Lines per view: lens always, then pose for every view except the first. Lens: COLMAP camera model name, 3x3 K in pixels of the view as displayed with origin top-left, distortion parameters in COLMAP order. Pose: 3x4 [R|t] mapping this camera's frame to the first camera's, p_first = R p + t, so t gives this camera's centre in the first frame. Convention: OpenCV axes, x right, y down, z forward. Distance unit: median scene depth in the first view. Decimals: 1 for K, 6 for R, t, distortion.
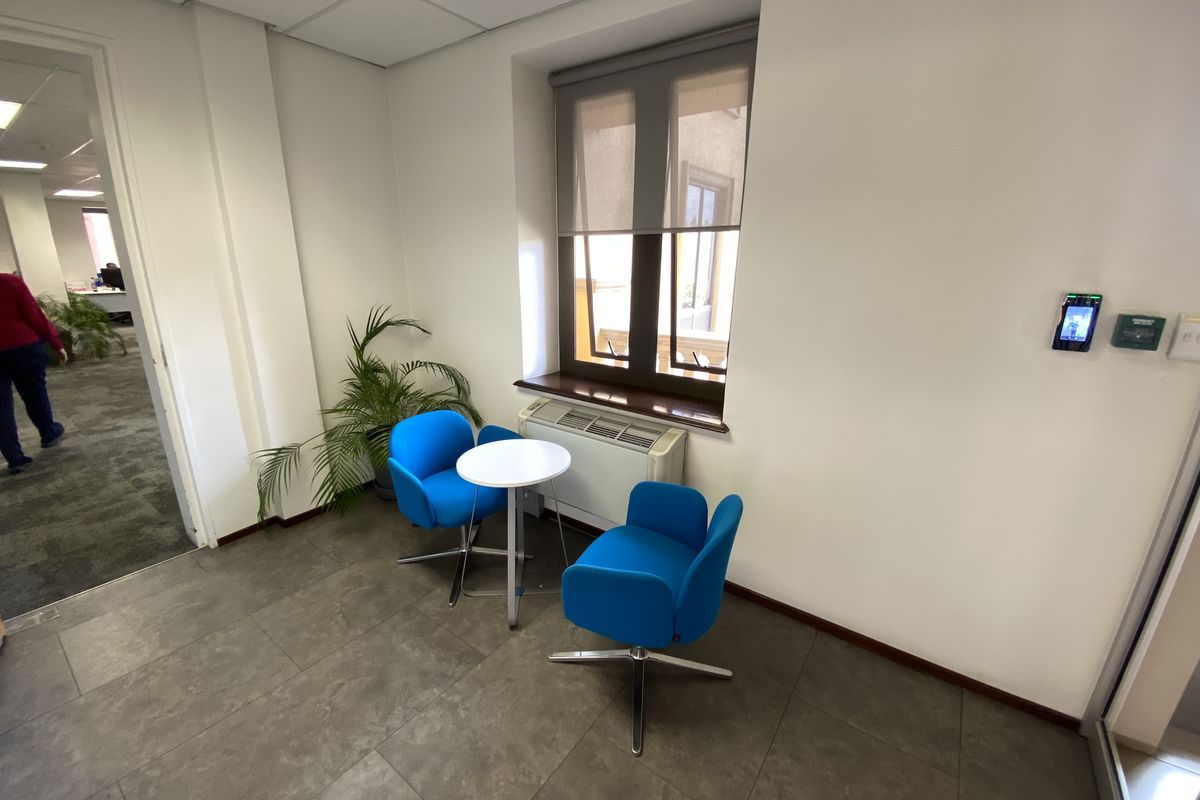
lens RADIAL K [[483.2, 0, 587.8], [0, 483.2, 396.2], [0, 0, 1]] dist [0.056514, -0.000023]
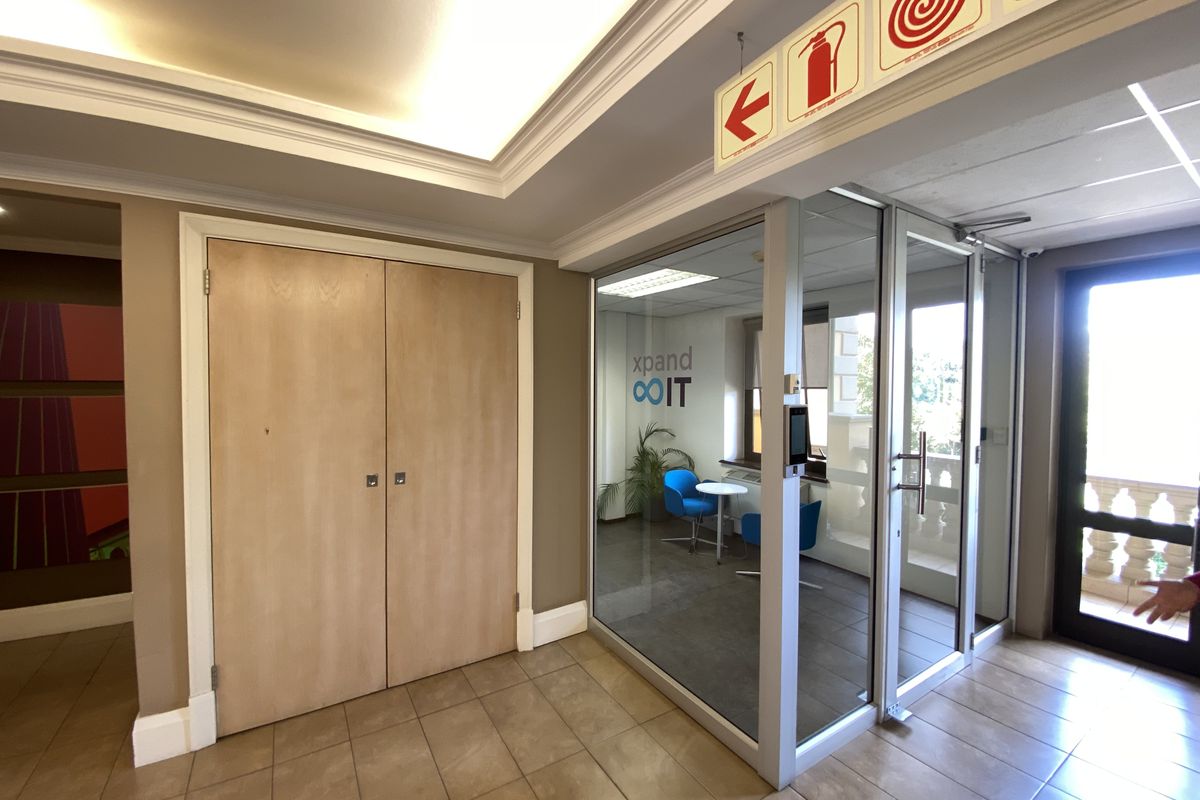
lens RADIAL K [[483.2, 0, 587.8], [0, 483.2, 396.2], [0, 0, 1]] dist [0.056514, -0.000023]
pose [[0.924898, 0.002911, -0.380205, 0.101316], [-0.098444, 0.967705, -0.232068, 0.226010], [0.367251, 0.252068, 0.895315, -1.019456]]
